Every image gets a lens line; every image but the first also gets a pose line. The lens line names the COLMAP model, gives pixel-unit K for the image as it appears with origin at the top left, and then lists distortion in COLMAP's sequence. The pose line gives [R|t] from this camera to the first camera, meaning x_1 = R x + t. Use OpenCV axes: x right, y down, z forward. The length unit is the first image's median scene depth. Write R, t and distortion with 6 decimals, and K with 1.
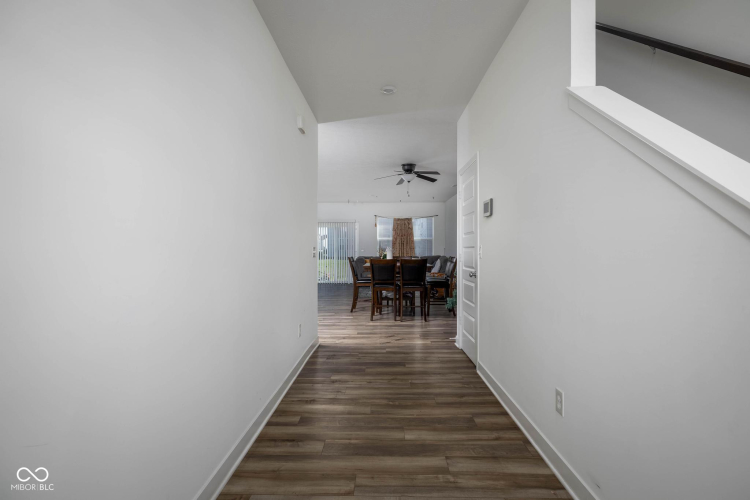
lens RADIAL K [[377.2, 0, 375.0], [0, 377.2, 250.0], [0, 0, 1]] dist [0.001365, 0.000513]
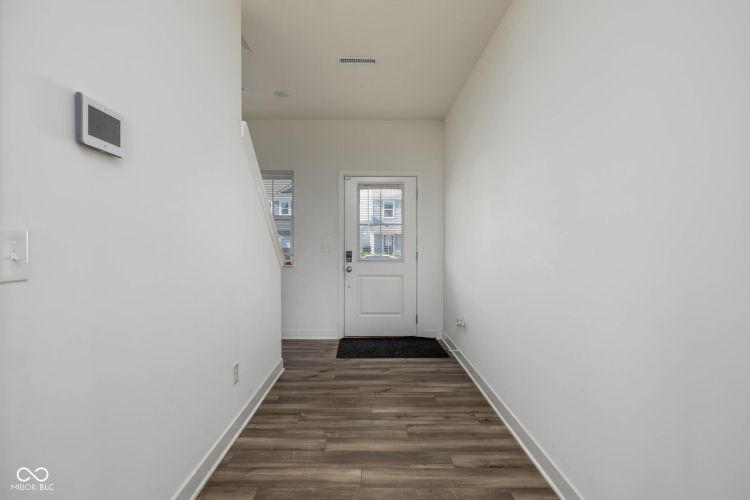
lens RADIAL K [[414.8, 0, 375.0], [0, 414.8, 250.0], [0, 0, 1]] dist [-0.002466, -0.000798]
pose [[-0.999594, -0.001239, -0.028474, 0.081318], [-0.001856, 0.999763, 0.021670, -0.010369], [0.028440, 0.021714, -0.999360, 2.050134]]
